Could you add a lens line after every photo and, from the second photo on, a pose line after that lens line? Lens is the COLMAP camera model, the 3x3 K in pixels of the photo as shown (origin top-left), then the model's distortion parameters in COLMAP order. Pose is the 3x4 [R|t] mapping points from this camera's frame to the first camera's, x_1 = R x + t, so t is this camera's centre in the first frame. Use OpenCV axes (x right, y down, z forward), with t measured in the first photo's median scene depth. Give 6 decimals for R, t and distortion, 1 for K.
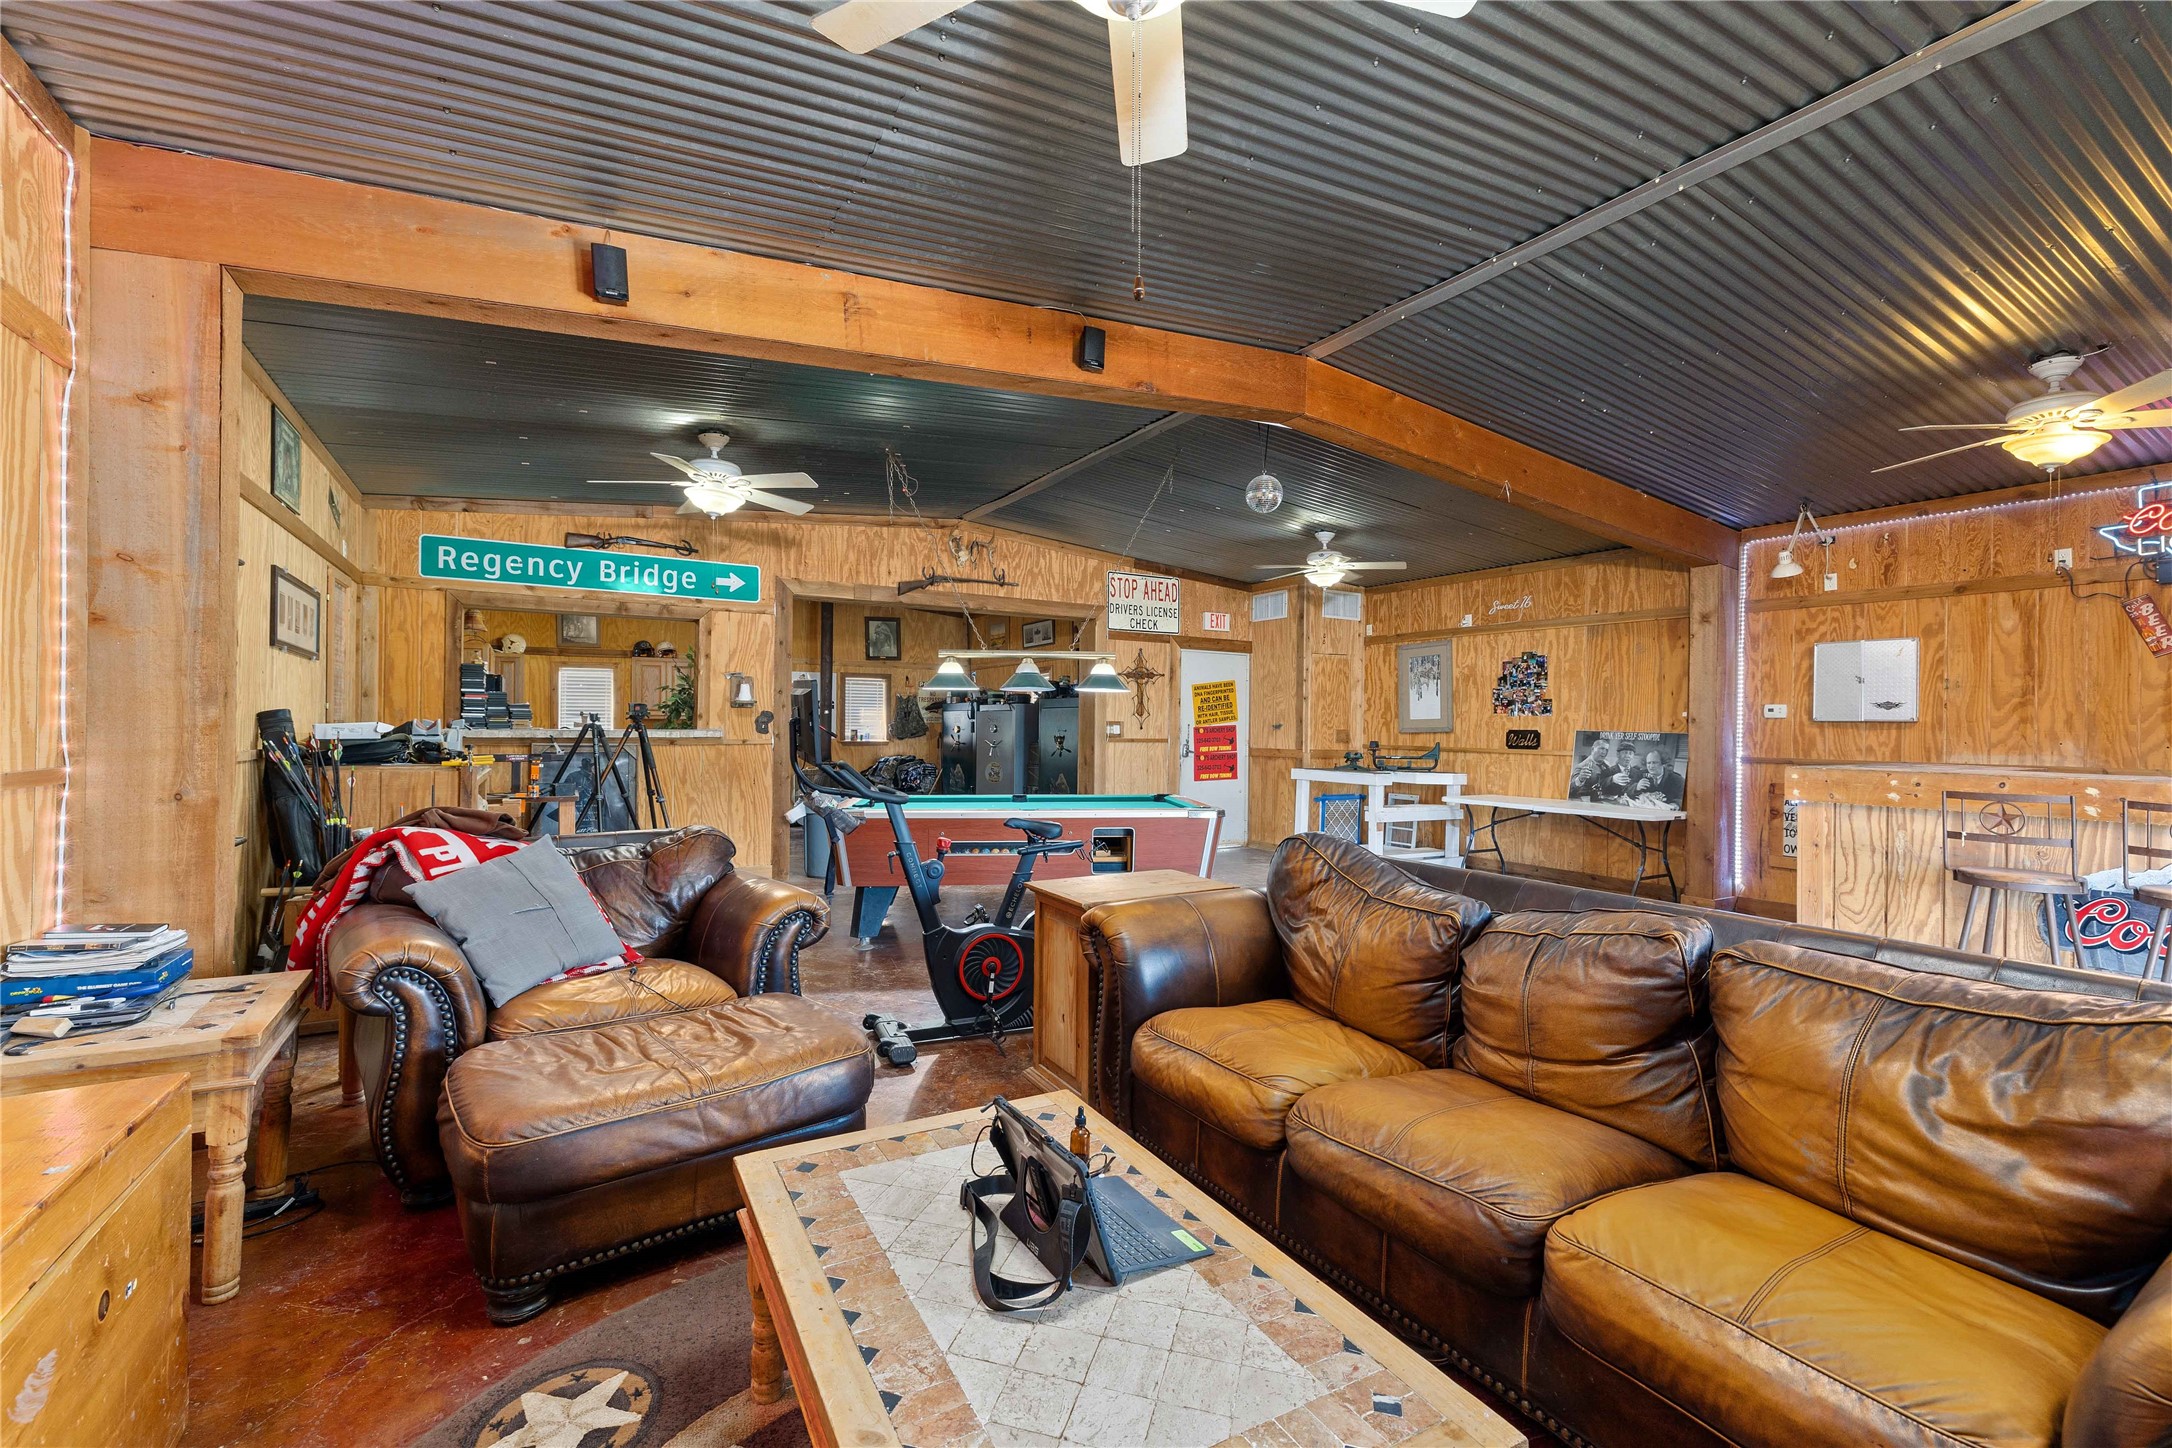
lens RADIAL K [[908.7, 0, 1079.3], [0, 908.7, 725.3], [0, 0, 1]] dist [-0.000223, -0.000333]
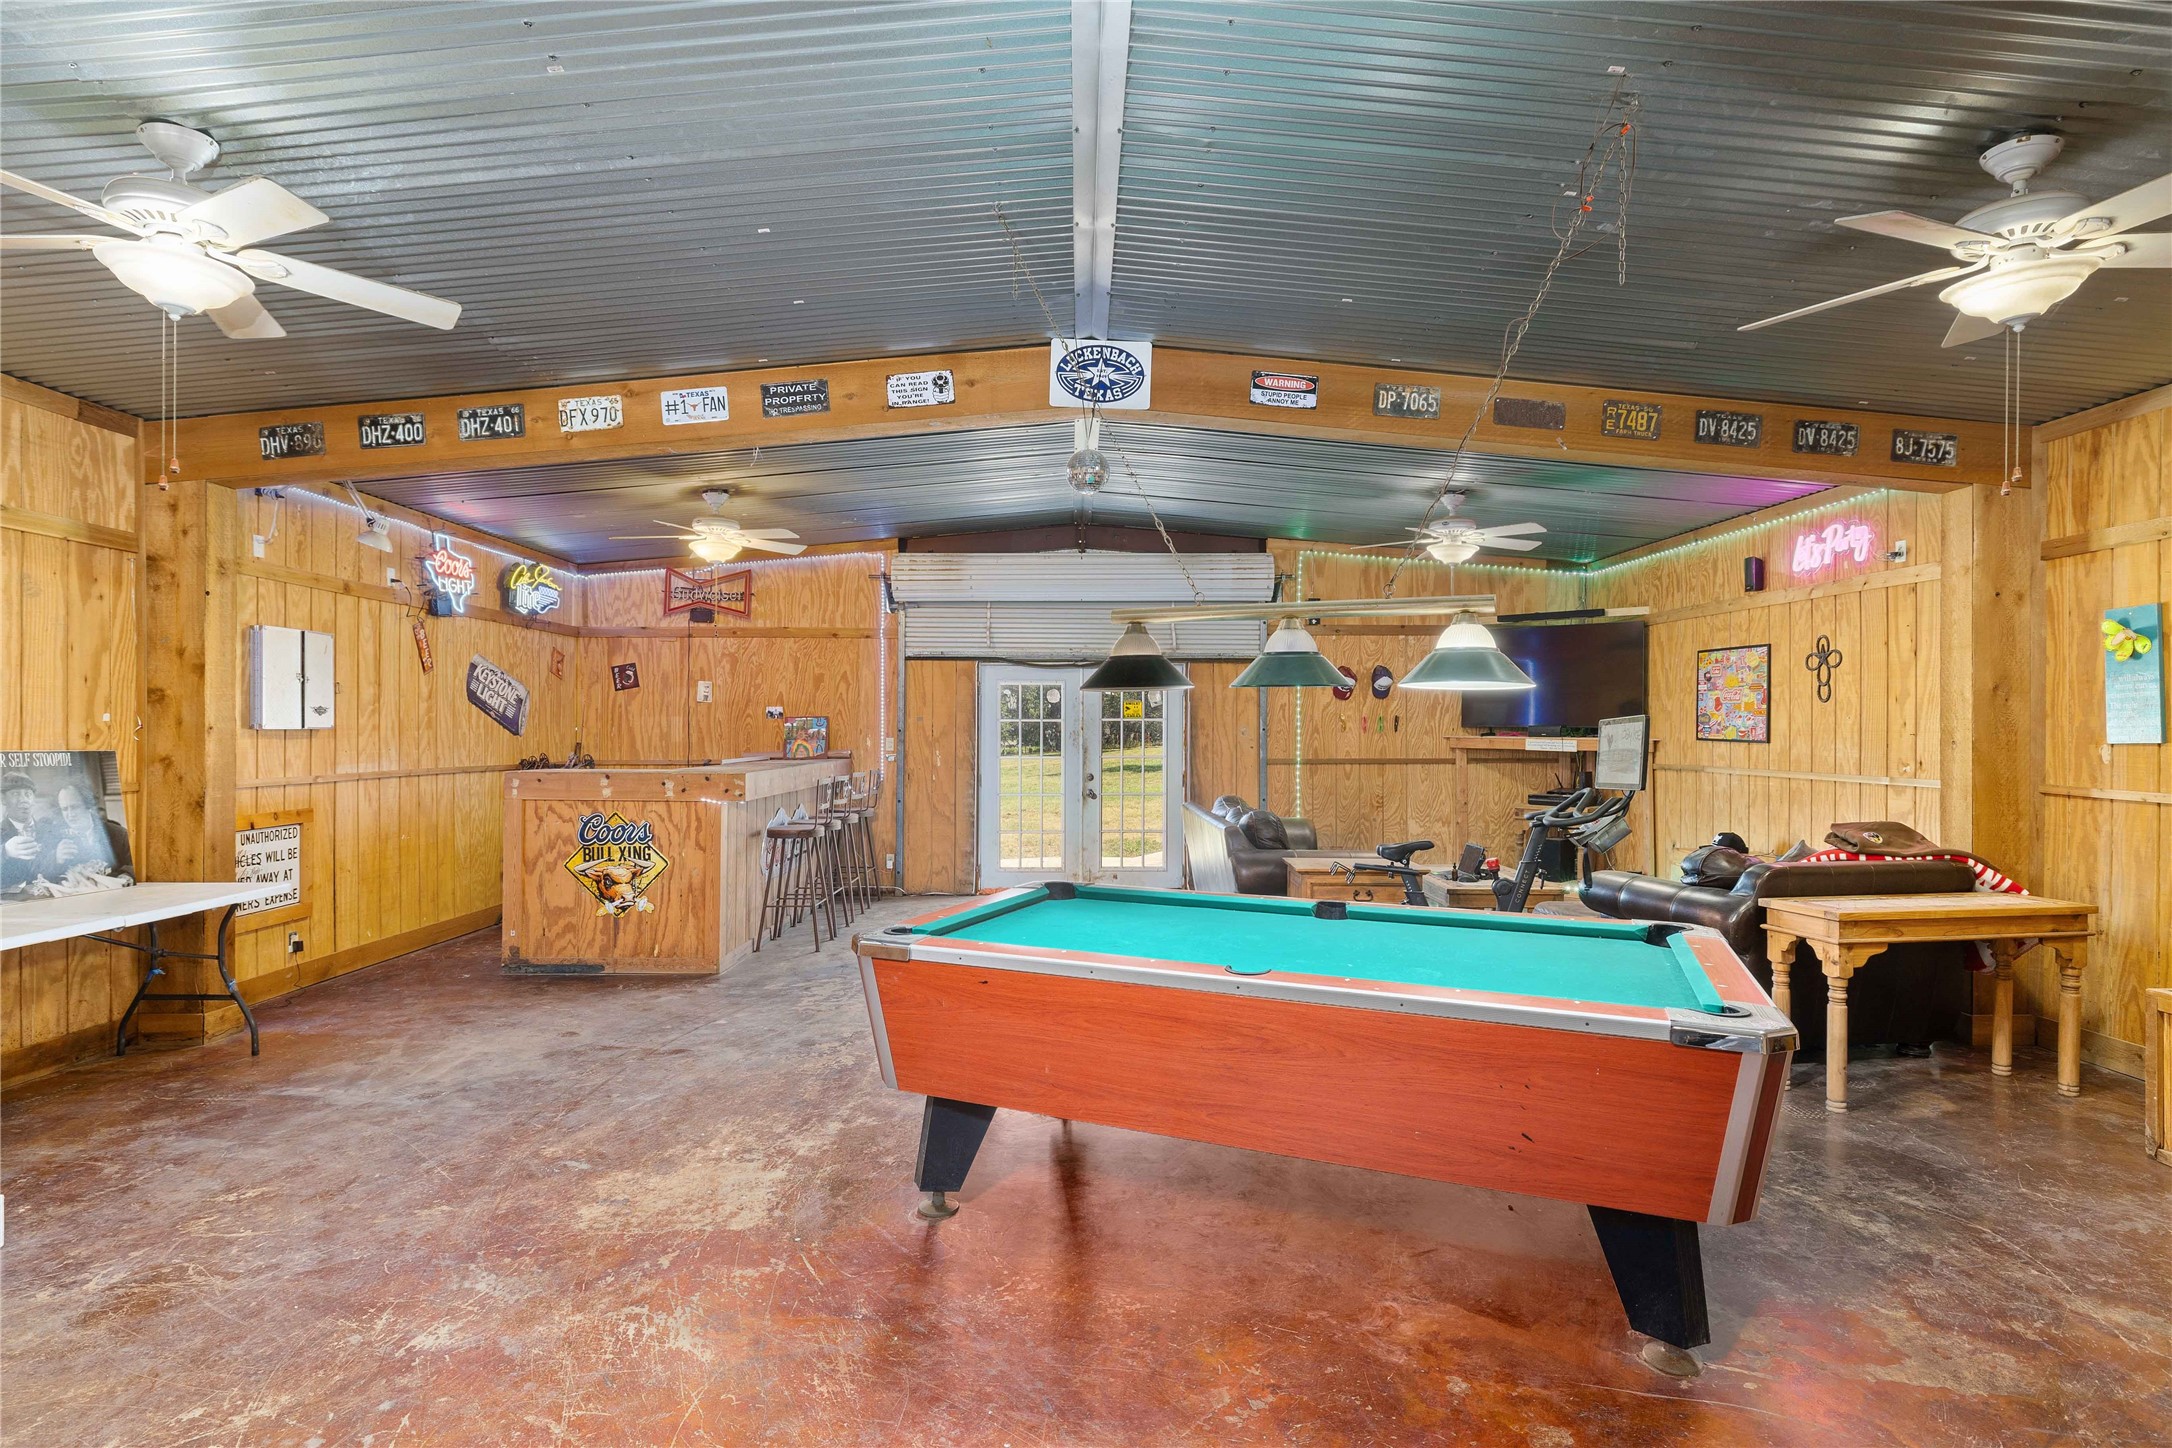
lens RADIAL K [[1096.7, 0, 1087.2], [0, 1096.7, 724.2], [0, 0, 1]] dist [-0.000233, 0.000080]
pose [[-0.868410, -0.012998, 0.495676, -0.247127], [-0.013307, 0.999907, 0.002907, -0.021580], [-0.495668, -0.004071, -0.868503, 1.533755]]
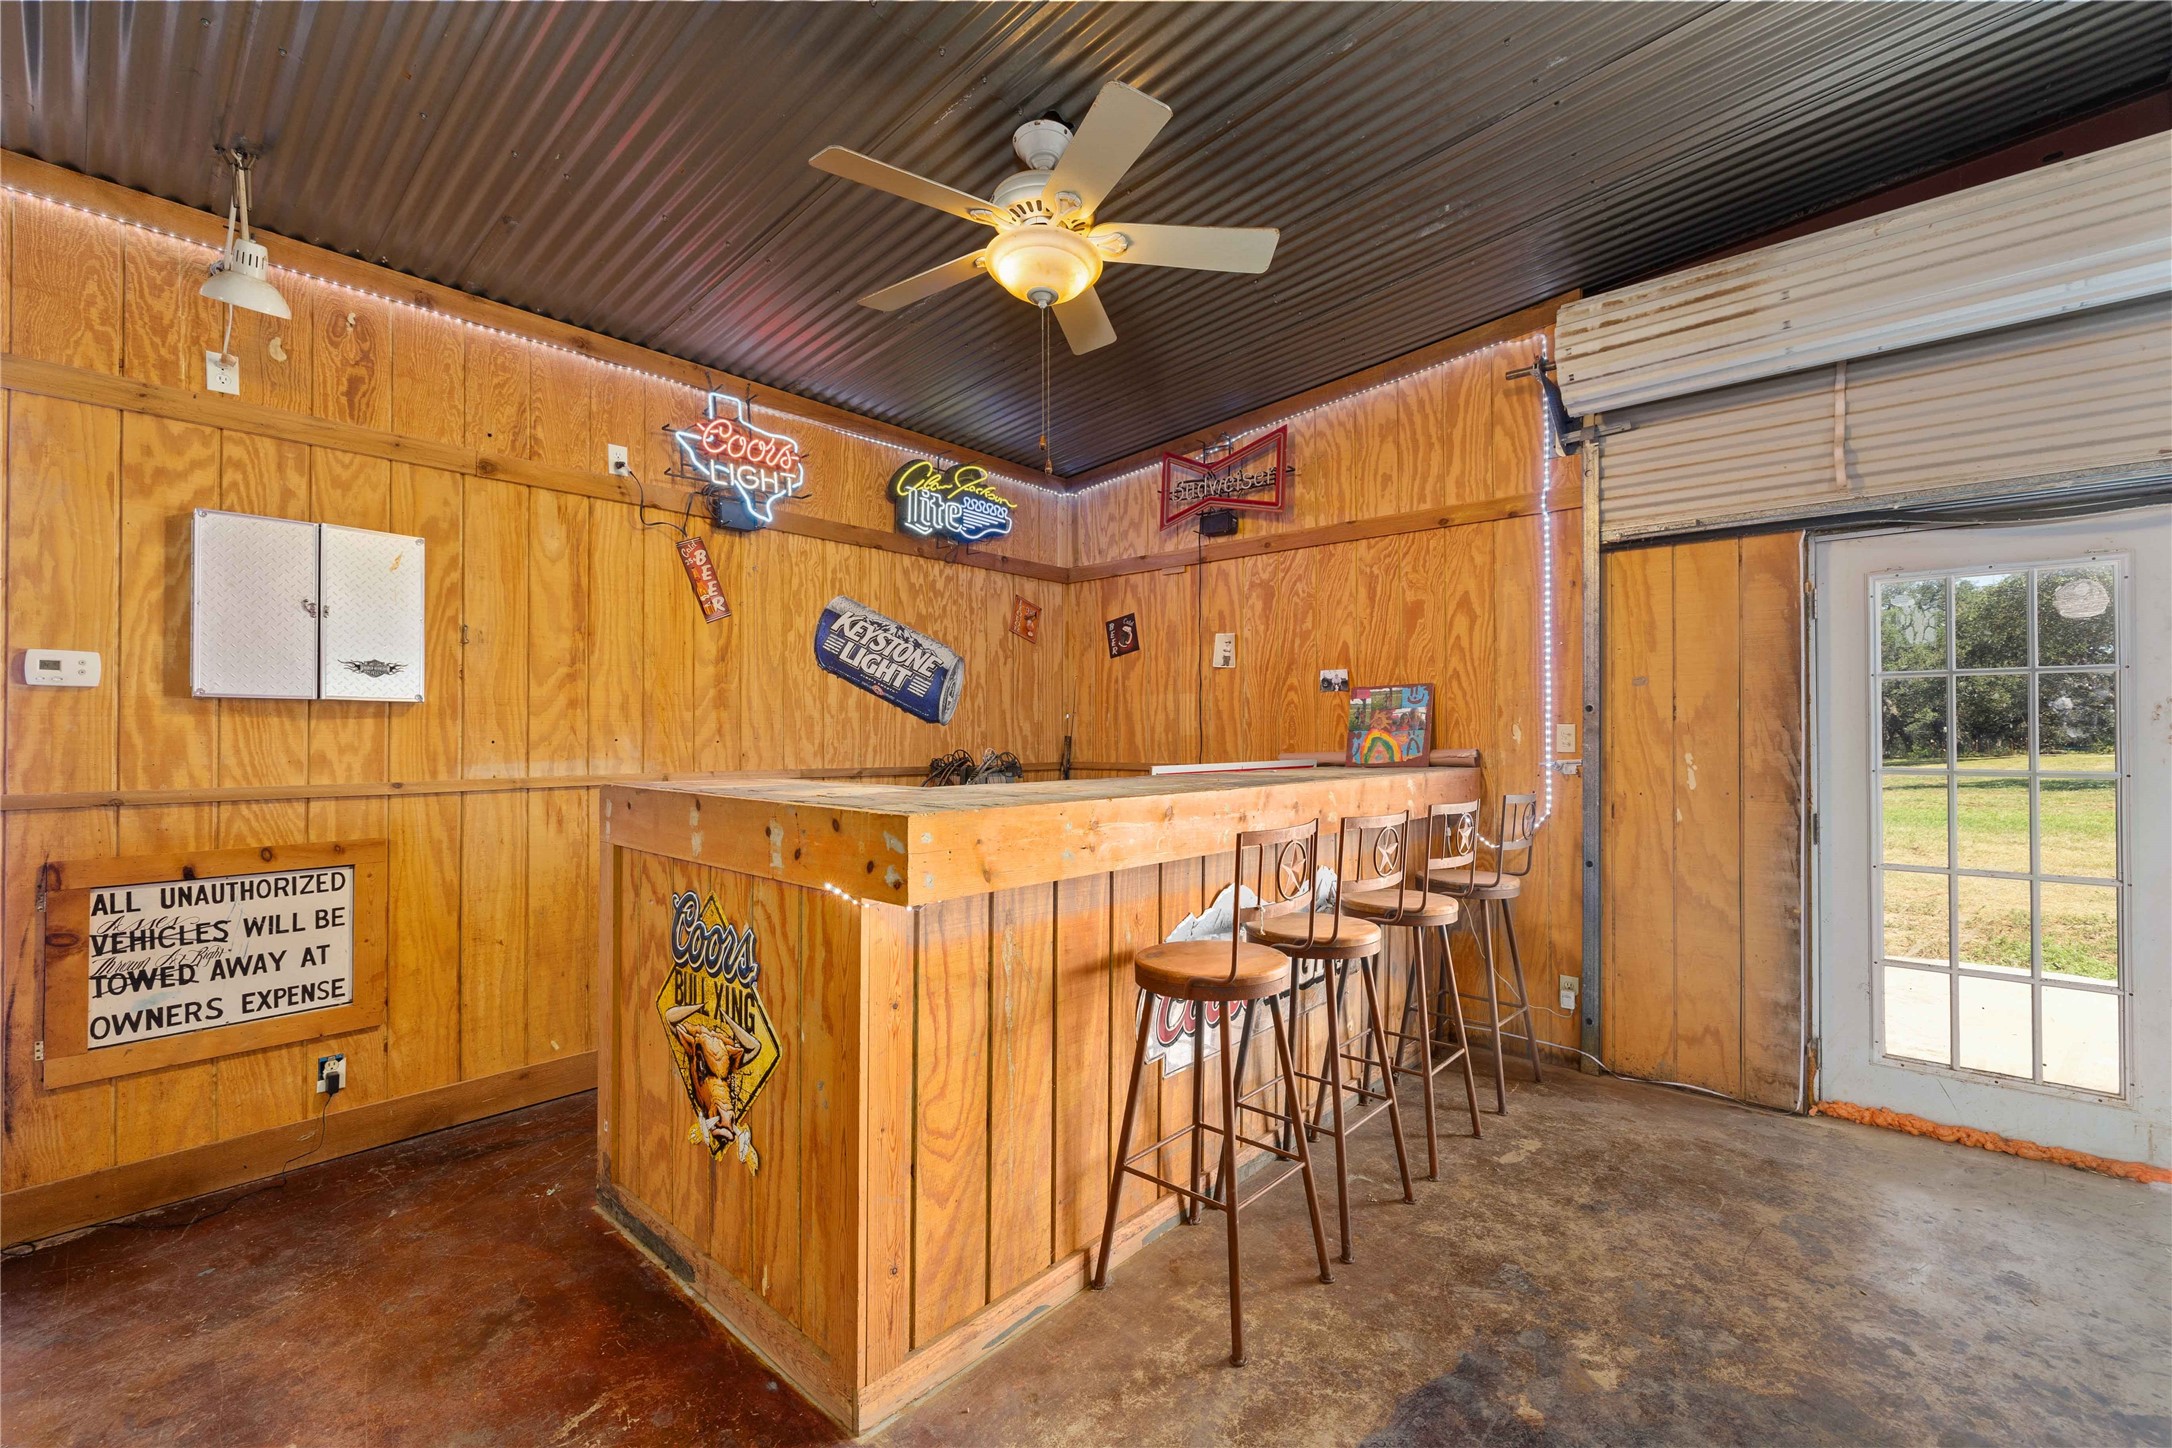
lens RADIAL K [[908.7, 0, 1081.5], [0, 908.7, 723.3], [0, 0, 1]] dist [-0.000223, -0.000333]
pose [[-0.306279, -0.000673, 0.951942, 0.311327], [-0.002015, 0.999998, 0.000059, 0.006762], [-0.951940, -0.001900, -0.306279, 0.786225]]
